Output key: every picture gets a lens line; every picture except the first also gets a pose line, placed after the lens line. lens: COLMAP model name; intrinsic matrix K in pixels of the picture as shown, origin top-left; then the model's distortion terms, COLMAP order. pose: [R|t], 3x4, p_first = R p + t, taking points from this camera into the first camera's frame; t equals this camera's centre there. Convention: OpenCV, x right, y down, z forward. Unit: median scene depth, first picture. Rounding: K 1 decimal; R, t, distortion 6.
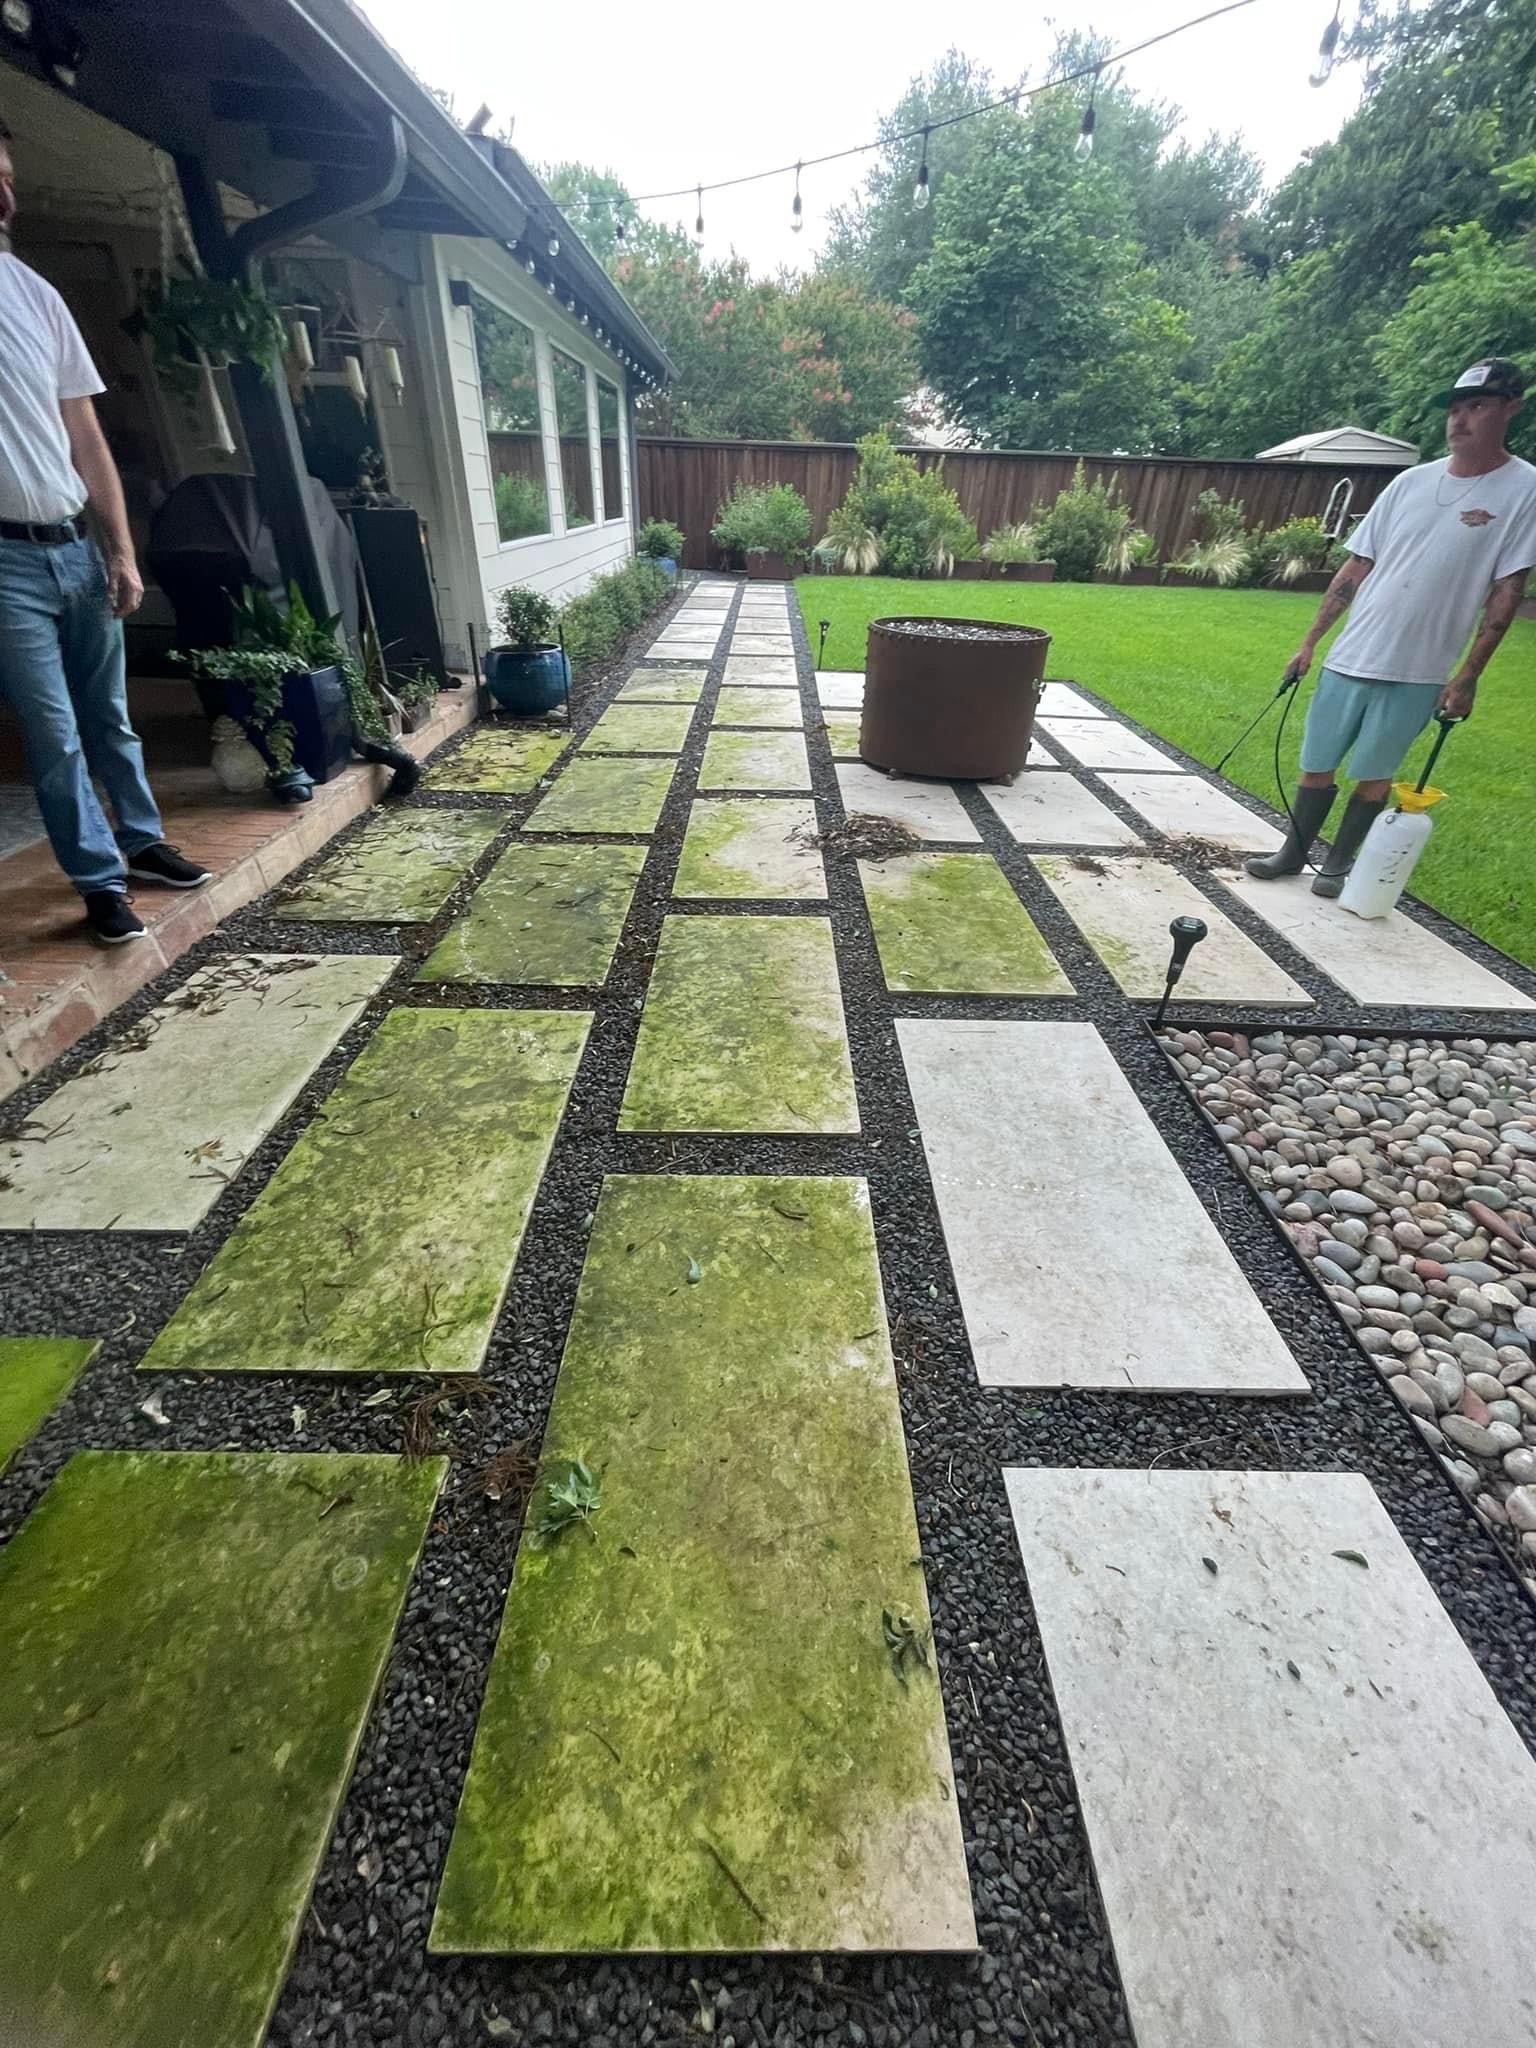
lens RADIAL K [[829.4, 0, 773.0], [0, 829.4, 1027.6], [0, 0, 1]] dist [-0.003378, 0.001752]
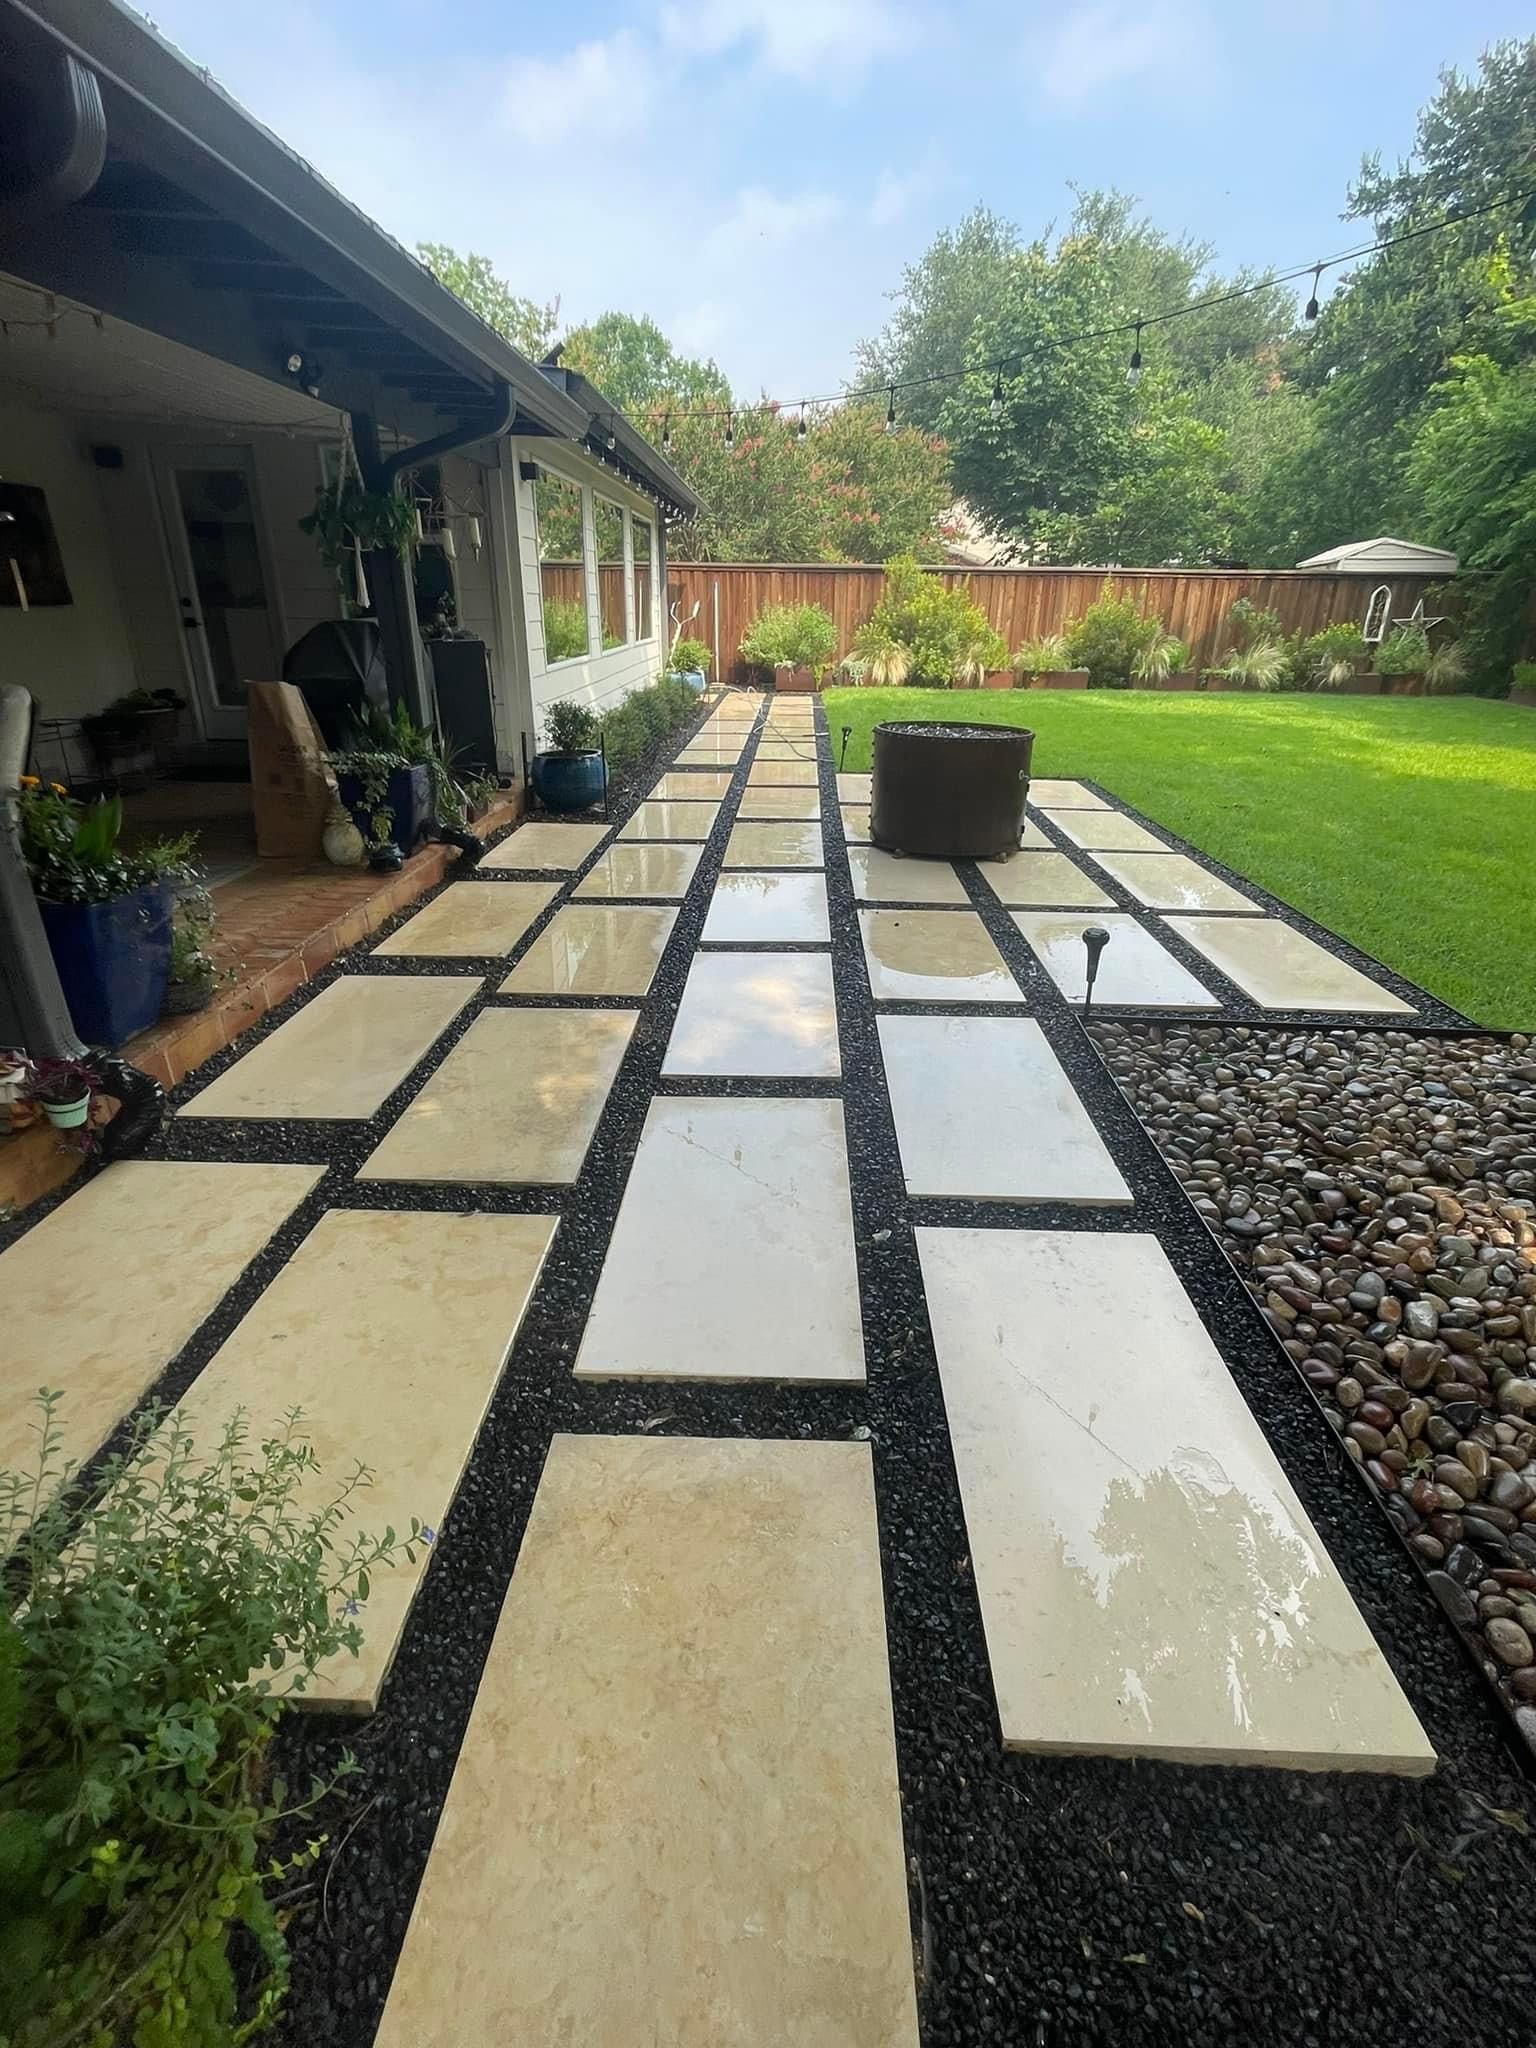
lens RADIAL K [[947.8, 0, 761.5], [0, 947.8, 1021.8], [0, 0, 1]] dist [0.002234, -0.000443]
pose [[0.998955, -0.000301, -0.045706, 0.012374], [-0.007018, 0.987111, -0.159883, 0.074452], [0.045165, 0.160037, 0.986077, -0.137817]]
